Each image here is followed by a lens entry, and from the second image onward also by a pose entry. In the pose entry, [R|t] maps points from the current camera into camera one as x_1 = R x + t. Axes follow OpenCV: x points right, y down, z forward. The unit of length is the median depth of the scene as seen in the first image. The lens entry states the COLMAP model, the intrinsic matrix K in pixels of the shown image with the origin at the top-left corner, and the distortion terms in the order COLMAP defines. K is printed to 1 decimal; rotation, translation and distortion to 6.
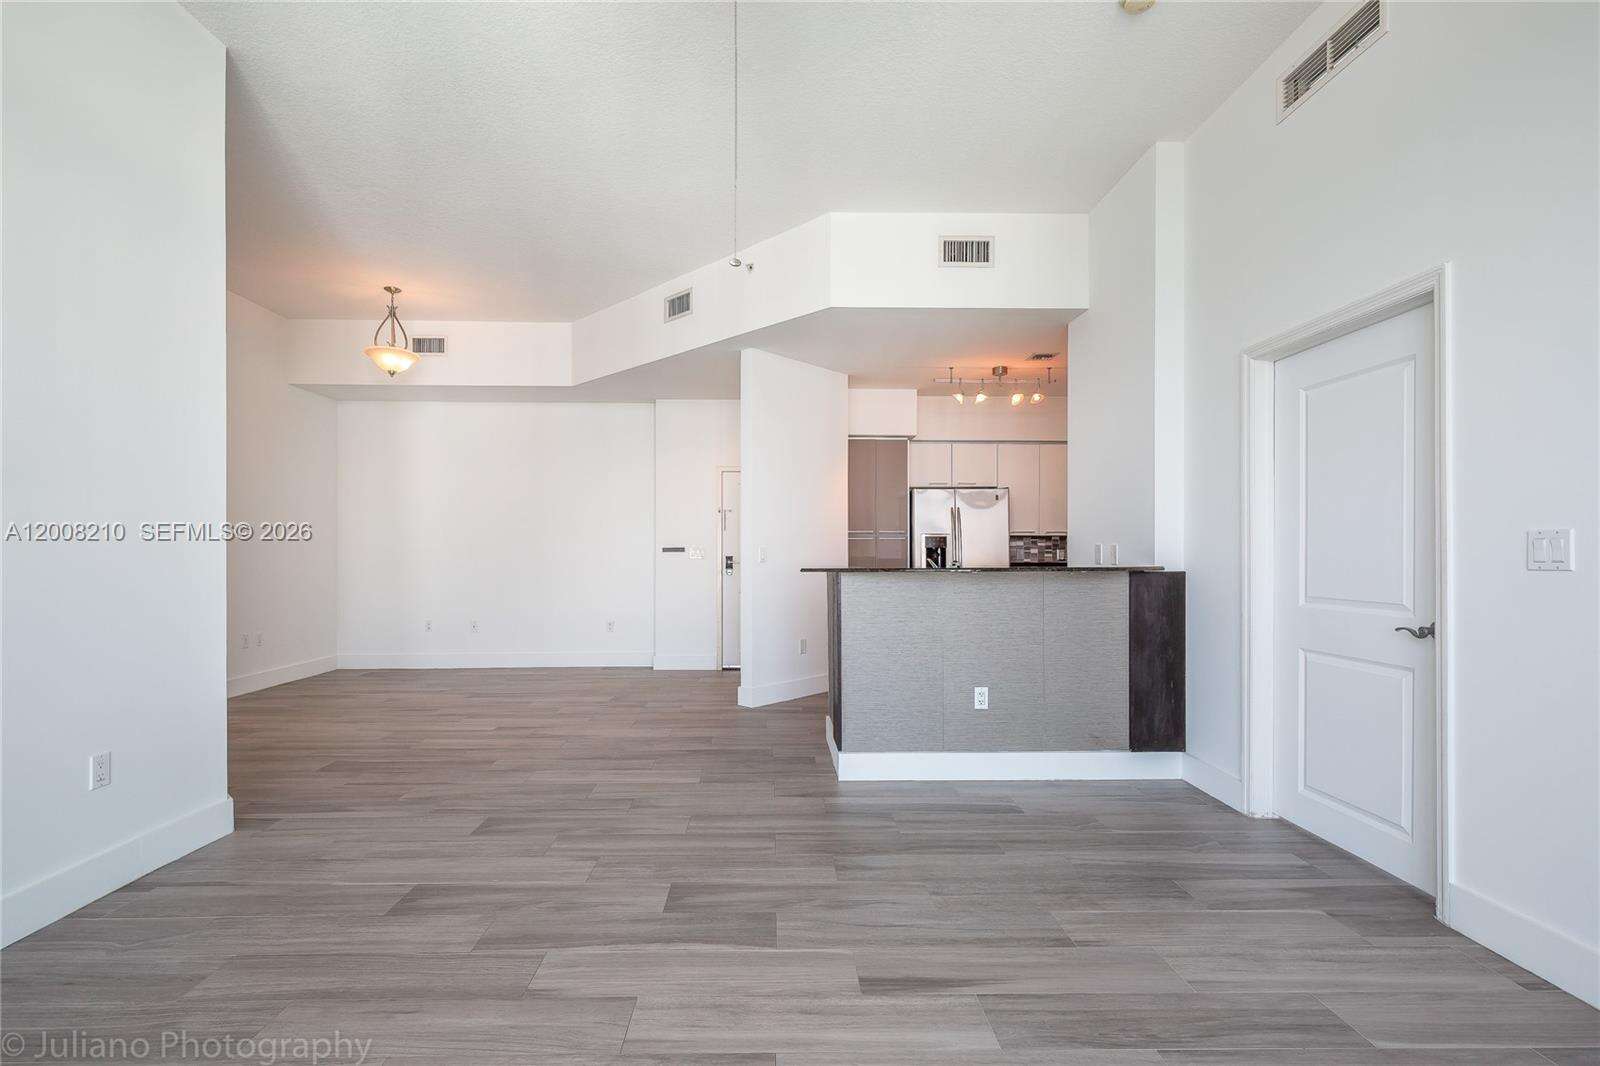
lens RADIAL K [[791.0, 0, 736.5], [0, 791.0, 556.0], [0, 0, 1]] dist [0.005043, 0.000514]
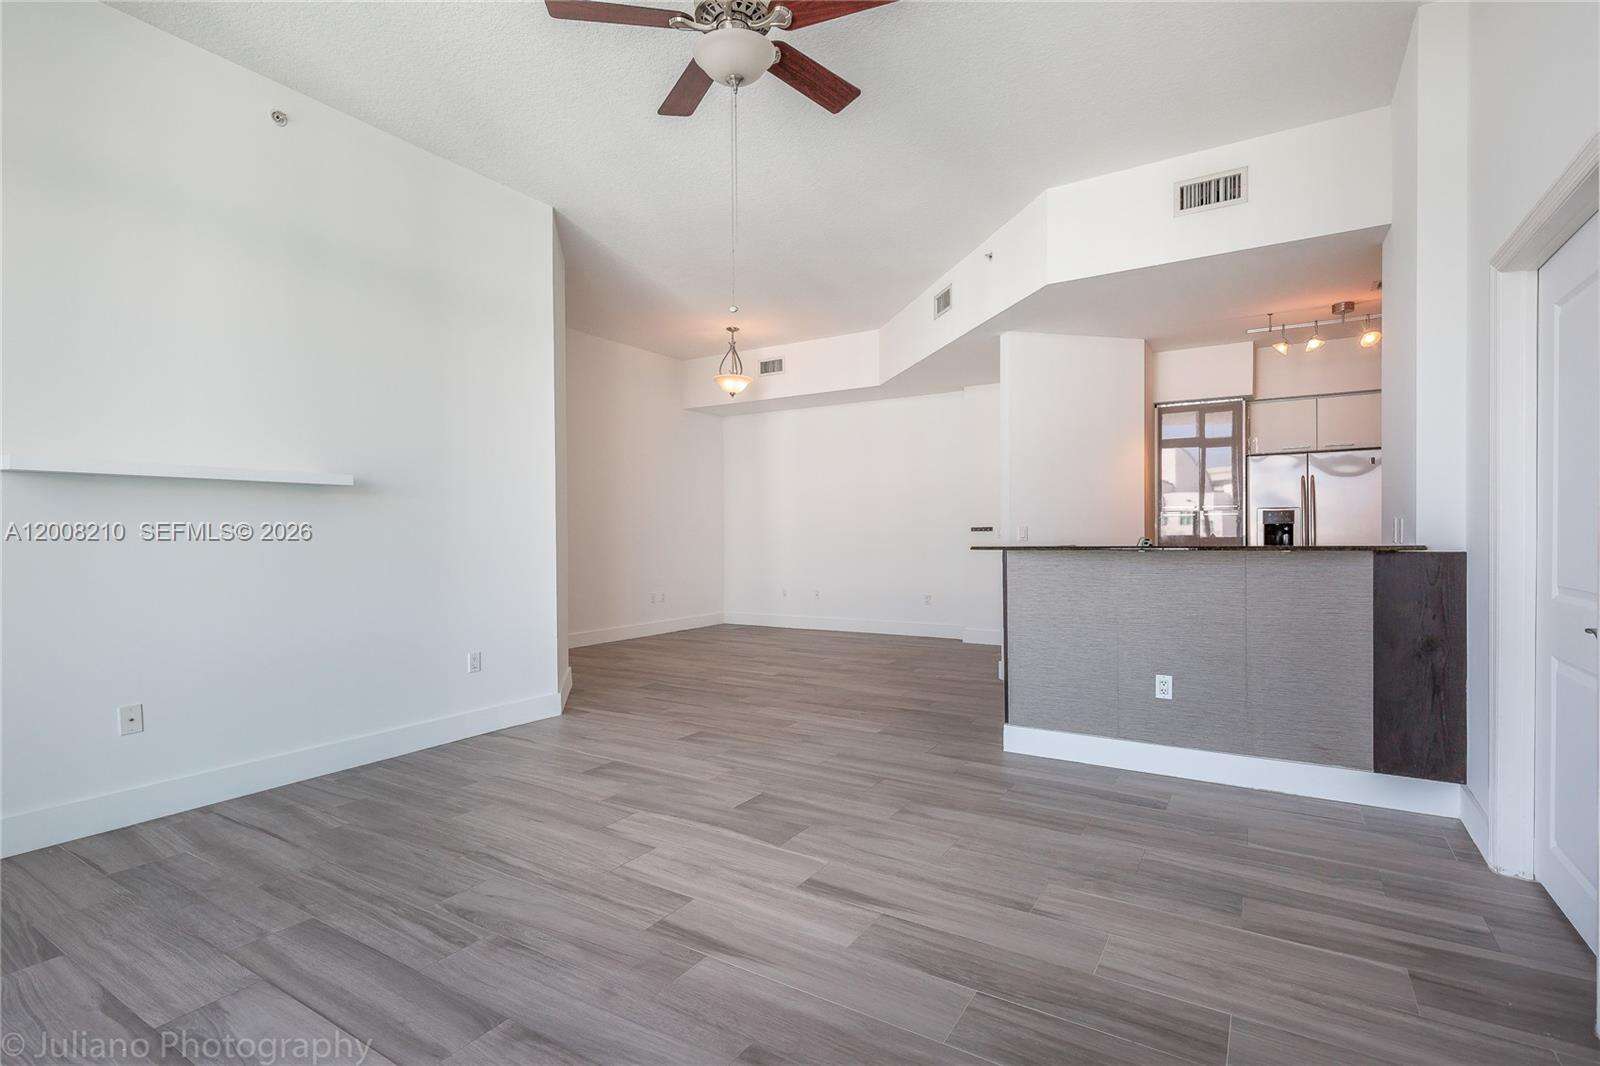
lens RADIAL K [[752.4, 0, 734.8], [0, 752.4, 547.1], [0, 0, 1]] dist [0.001710, -0.000024]
pose [[0.822360, 0.003469, -0.568957, 0.396437], [0.005705, 0.999881, 0.014343, -0.000031], [0.568939, -0.015041, 0.822242, -0.010829]]
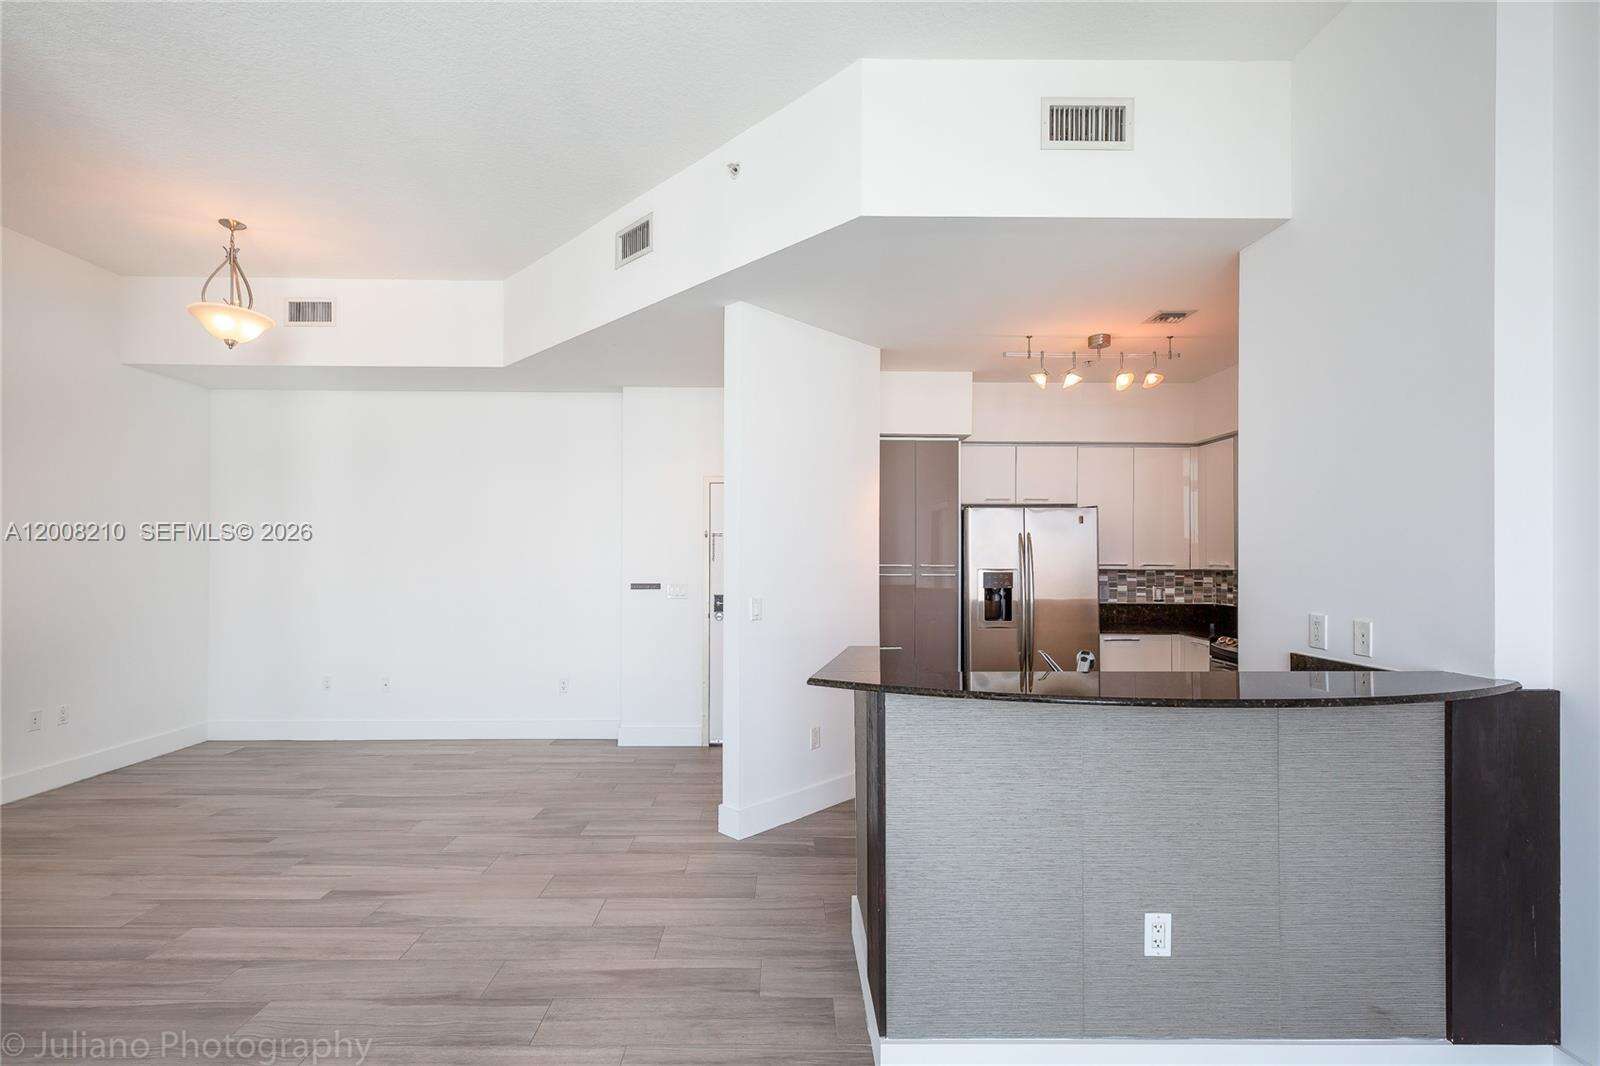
lens RADIAL K [[759.5, 0, 747.0], [0, 759.5, 552.8], [0, 0, 1]] dist [-0.001171, -0.000607]
pose [[0.999908, 0.003950, -0.012975, 0.048073], [-0.004034, 0.999971, -0.006499, -0.063723], [0.012949, 0.006551, 0.999895, 0.501336]]
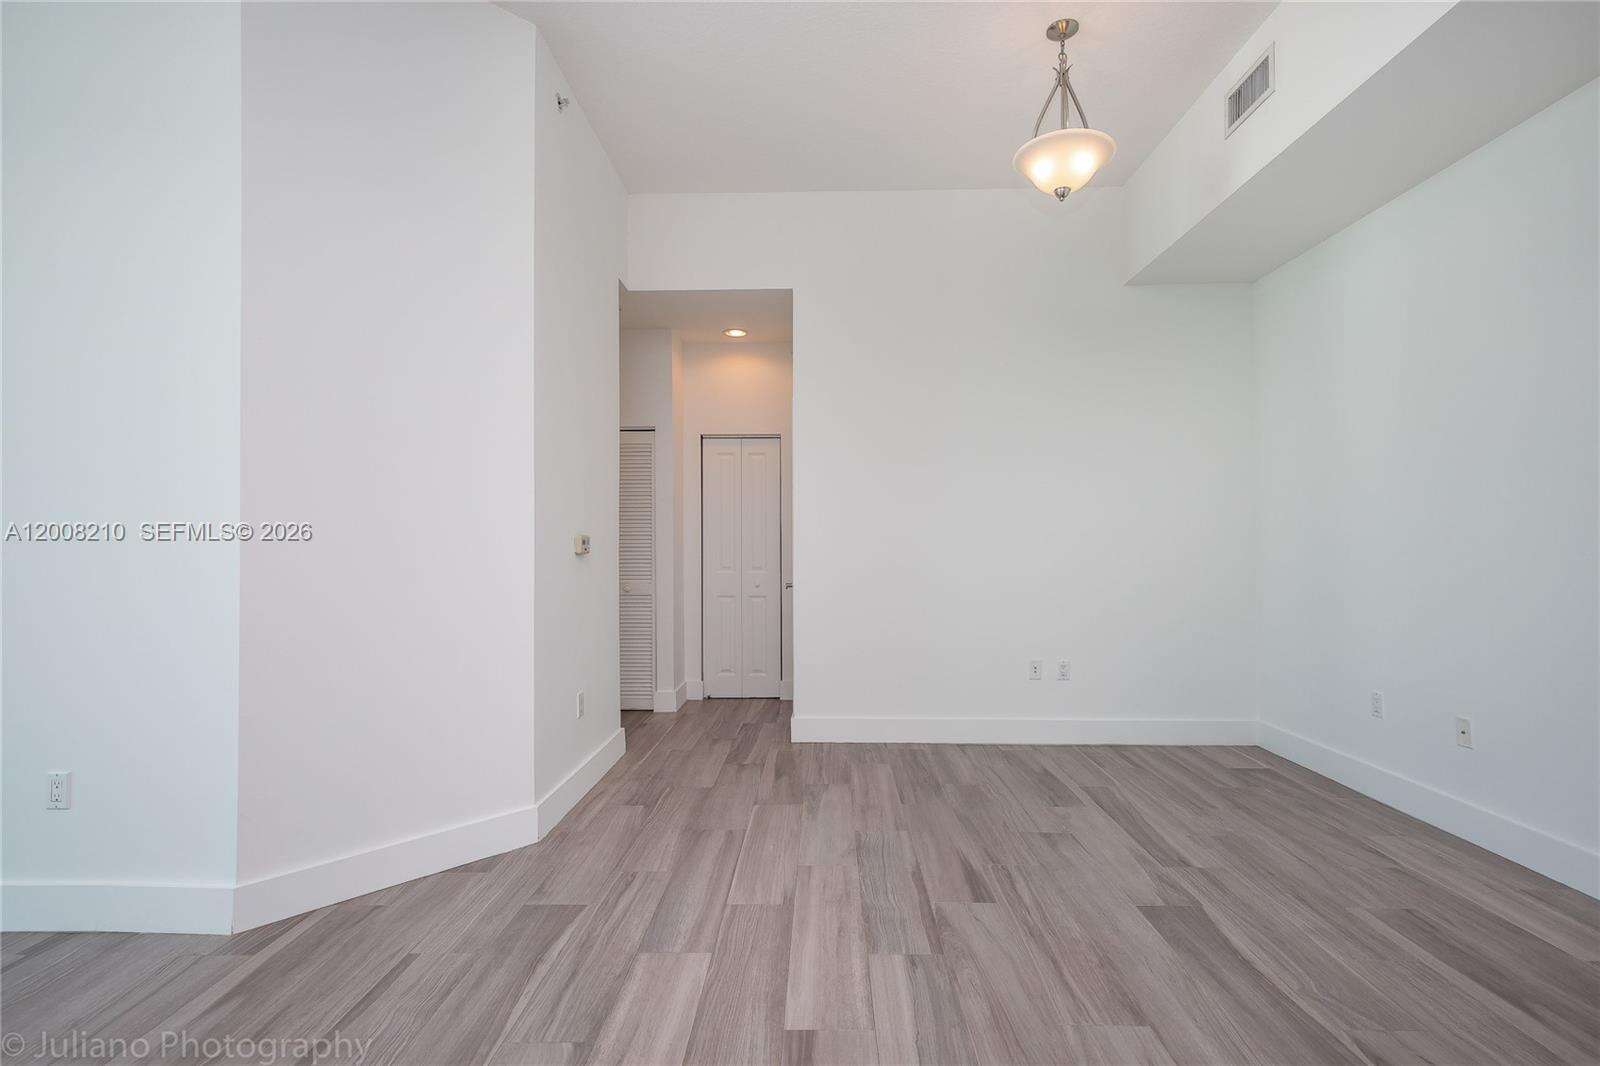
lens RADIAL K [[724.1, 0, 847.4], [0, 724.1, 532.5], [0, 0, 1]] dist [0.015819, -0.000201]
pose [[0.017413, -0.014577, -0.999742, 0.046135], [0.002719, 0.999891, -0.014531, -0.007886], [0.999845, -0.002465, 0.017450, 1.277108]]
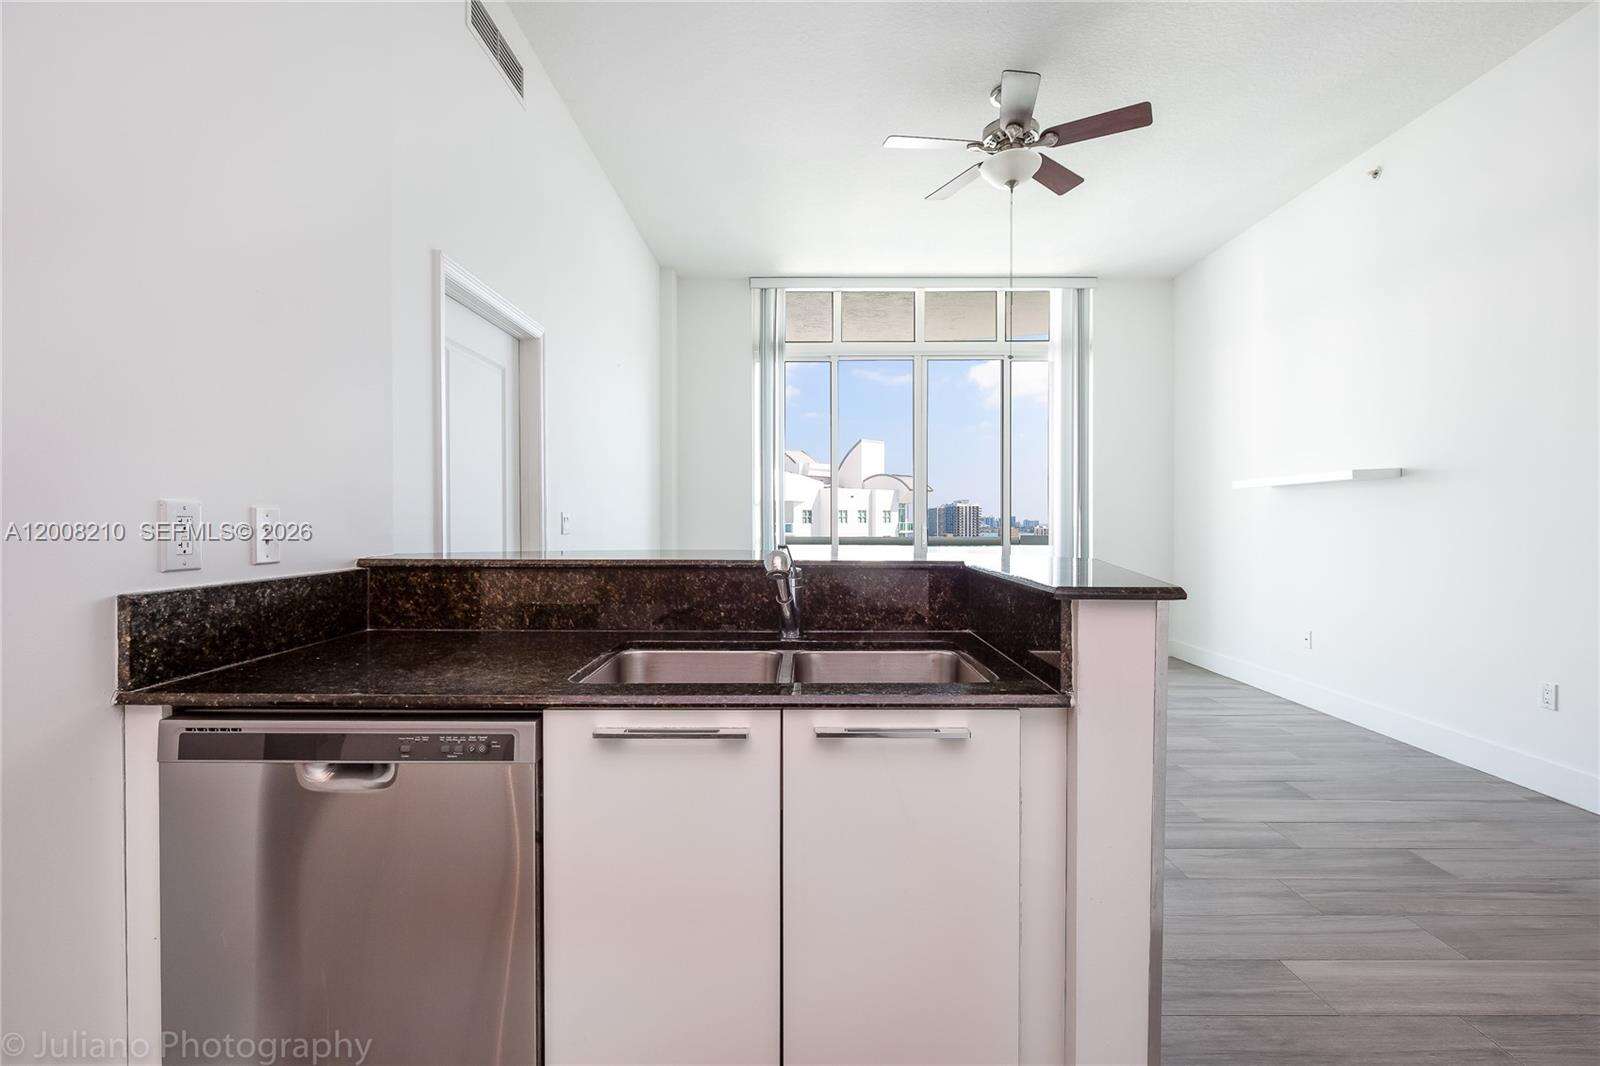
lens RADIAL K [[718.5, 0, 784.7], [0, 718.5, 525.0], [0, 0, 1]] dist [0.000981, 0.000464]
pose [[-0.999960, 0.000006, 0.008949, 0.274989], [0.000093, 0.999953, 0.009739, -0.010116], [-0.008948, 0.009739, -0.999913, 1.455457]]
